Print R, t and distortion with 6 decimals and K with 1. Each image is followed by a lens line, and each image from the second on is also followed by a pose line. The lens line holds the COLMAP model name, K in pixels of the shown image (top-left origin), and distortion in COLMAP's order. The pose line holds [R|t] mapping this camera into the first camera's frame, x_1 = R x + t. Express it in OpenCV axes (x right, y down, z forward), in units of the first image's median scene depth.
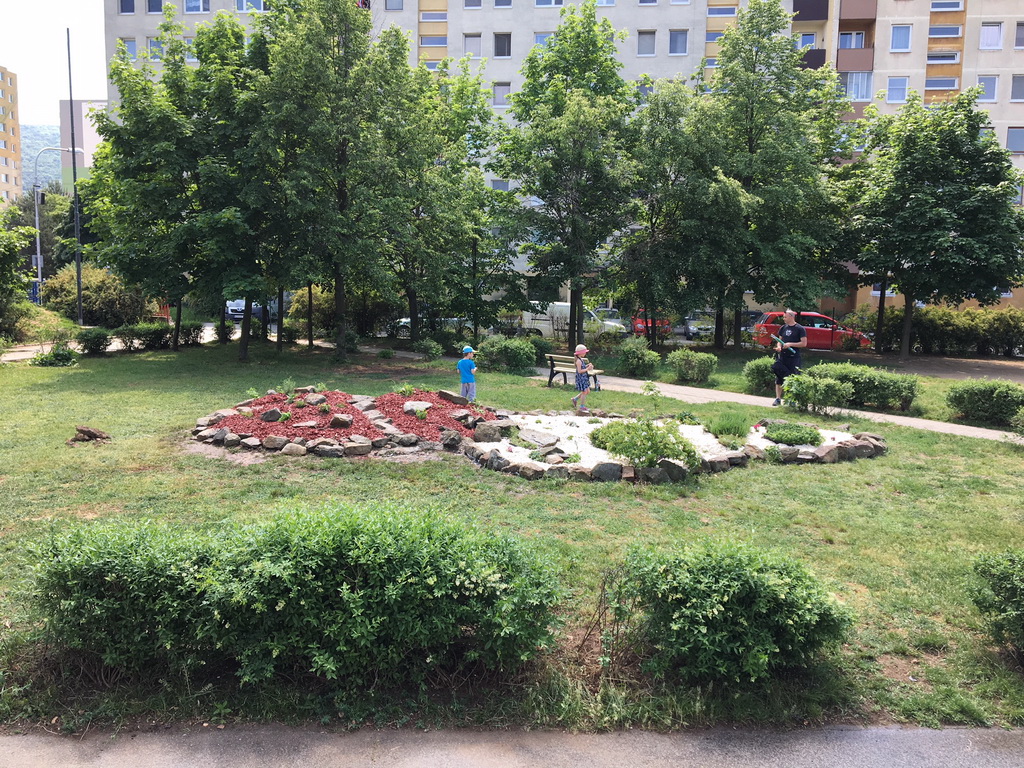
lens RADIAL K [[851.7, 0, 511.9], [0, 851.7, 388.8], [0, 0, 1]] dist [0.096819, -0.137349]
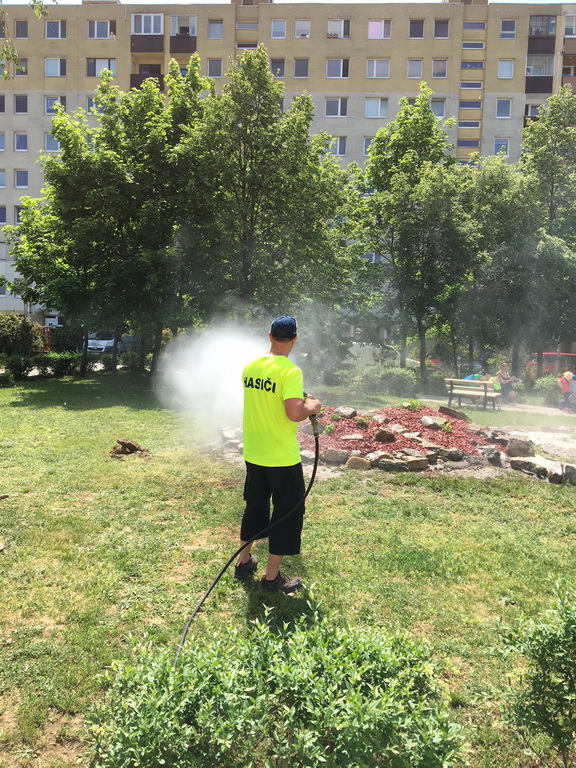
lens RADIAL K [[638.8, 0, 292.4], [0, 638.8, 385.2], [0, 0, 1]] dist [0.096819, -0.137349]
pose [[0.998442, 0.008660, 0.055119, -0.196300], [-0.005922, 0.998749, -0.049650, 0.010789], [-0.055480, 0.049246, 0.997245, 0.155713]]
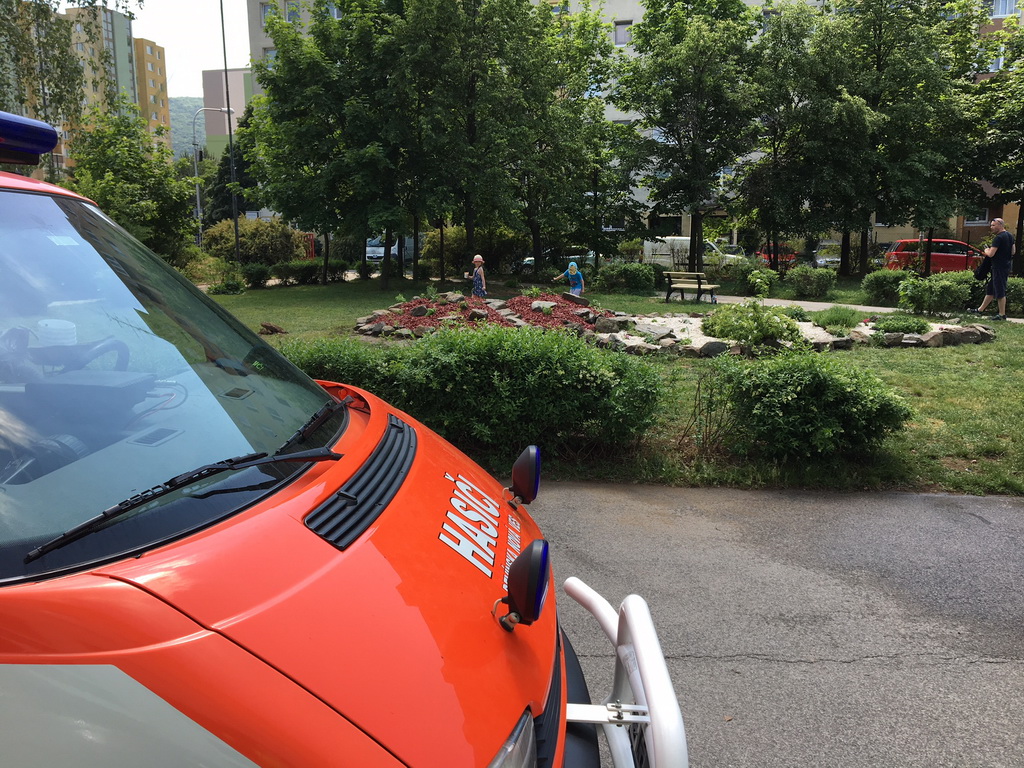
lens RADIAL K [[851.7, 0, 511.9], [0, 851.7, 388.8], [0, 0, 1]] dist [0.096819, -0.137349]
pose [[0.989772, -0.003158, -0.142623, 0.004267], [0.010426, 0.998683, 0.050241, 0.045732], [0.142277, -0.051214, 0.988501, -0.072694]]
